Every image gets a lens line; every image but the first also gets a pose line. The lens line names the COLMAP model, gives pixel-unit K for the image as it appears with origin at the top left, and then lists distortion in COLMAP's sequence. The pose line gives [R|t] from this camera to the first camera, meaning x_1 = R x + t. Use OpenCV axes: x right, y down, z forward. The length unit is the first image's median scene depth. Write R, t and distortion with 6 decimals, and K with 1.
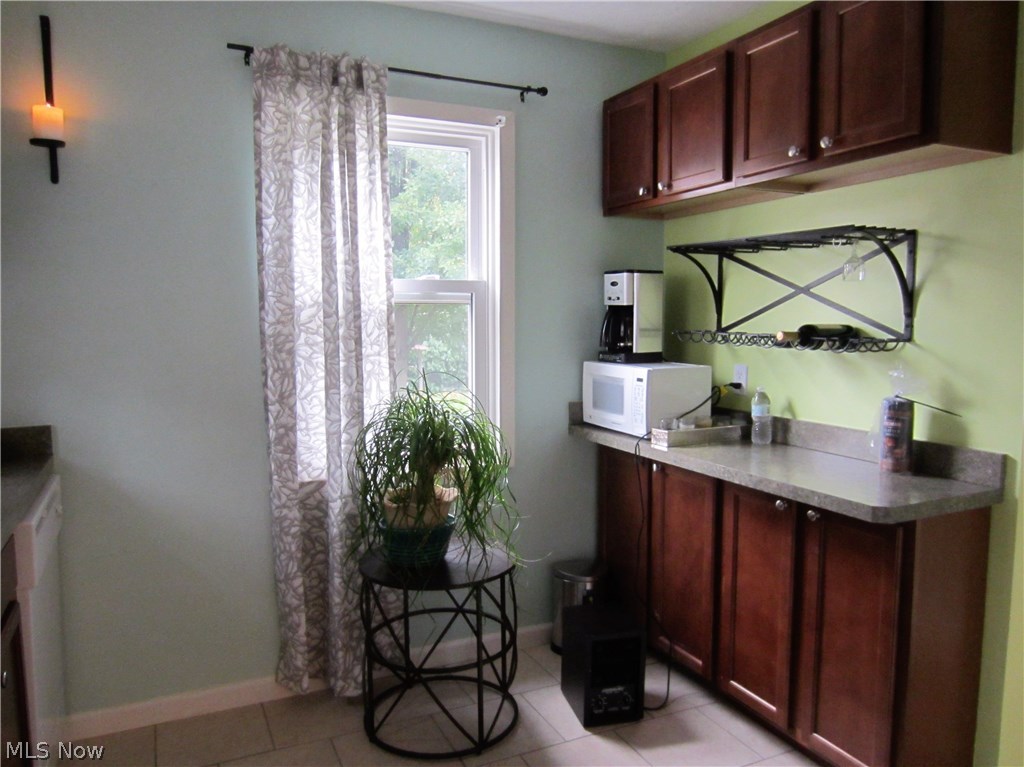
lens RADIAL K [[765.4, 0, 512.0], [0, 765.4, 383.5], [0, 0, 1]] dist [-0.024615, 0.008353]
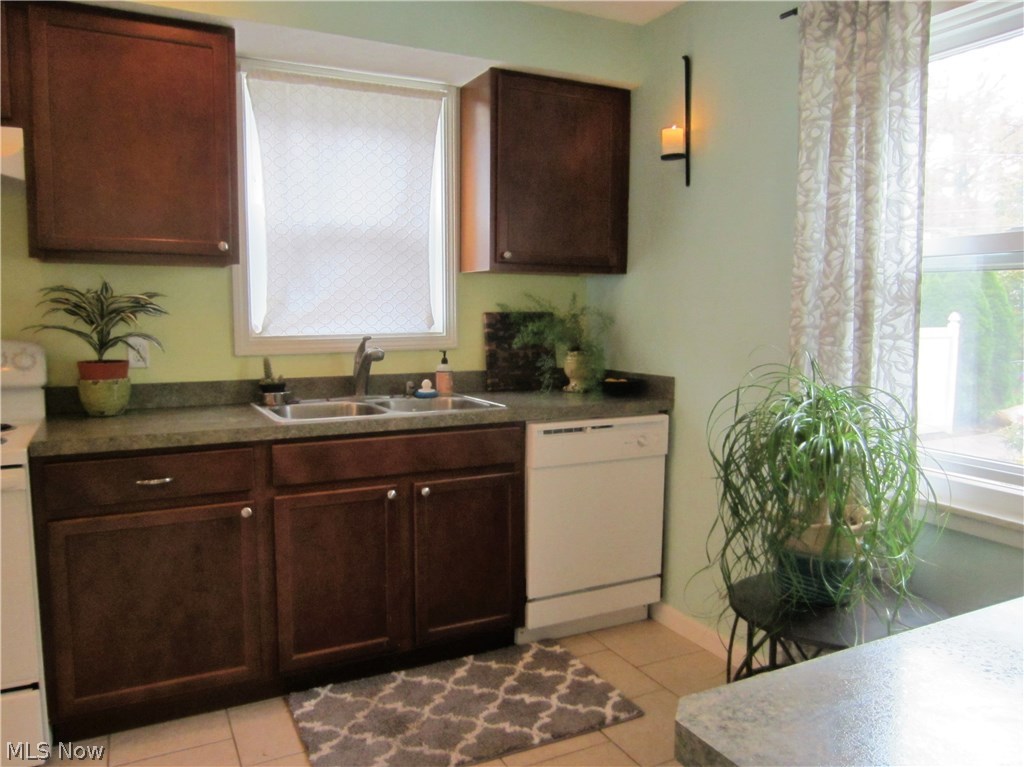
lens RADIAL K [[765.4, 0, 512.0], [0, 765.4, 383.5], [0, 0, 1]] dist [-0.024615, 0.008353]
pose [[0.023935, 0.101561, -0.994541, 0.598329], [-0.094420, 0.990609, 0.098887, -0.032382], [0.995245, 0.091537, 0.033299, 0.605579]]
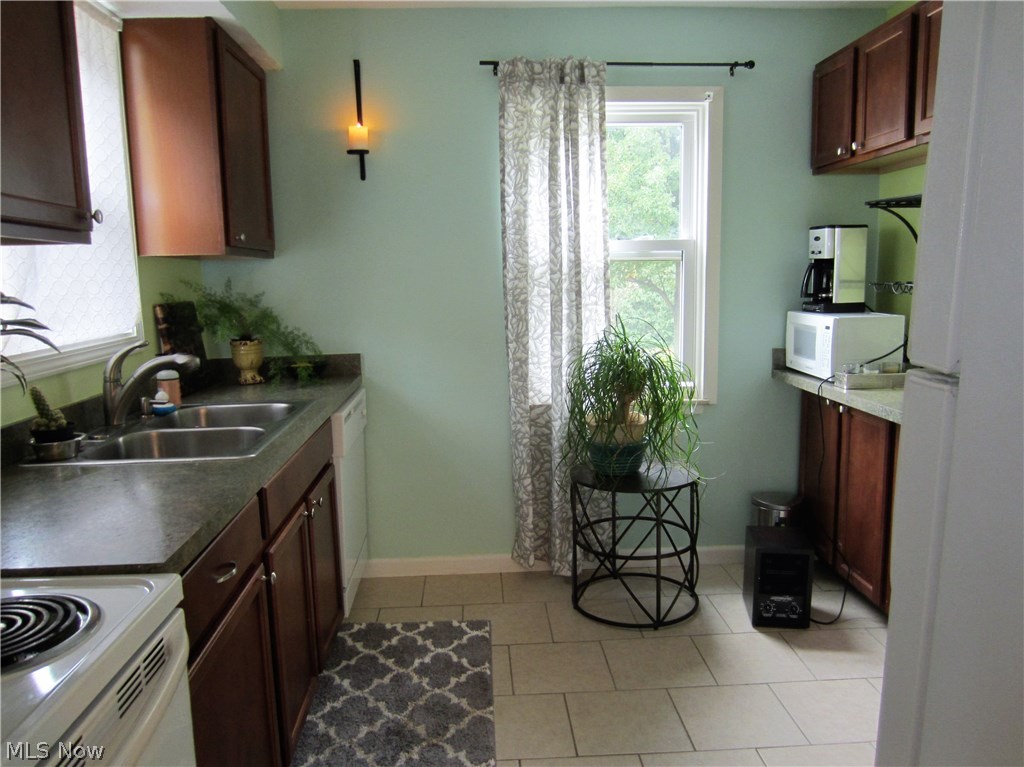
lens RADIAL K [[765.4, 0, 512.0], [0, 765.4, 383.5], [0, 0, 1]] dist [-0.024615, 0.008353]
pose [[0.924603, 0.039625, -0.378865, 0.171940], [-0.017072, 0.997886, 0.062703, 0.014663], [0.380549, -0.051507, 0.923325, -0.184833]]
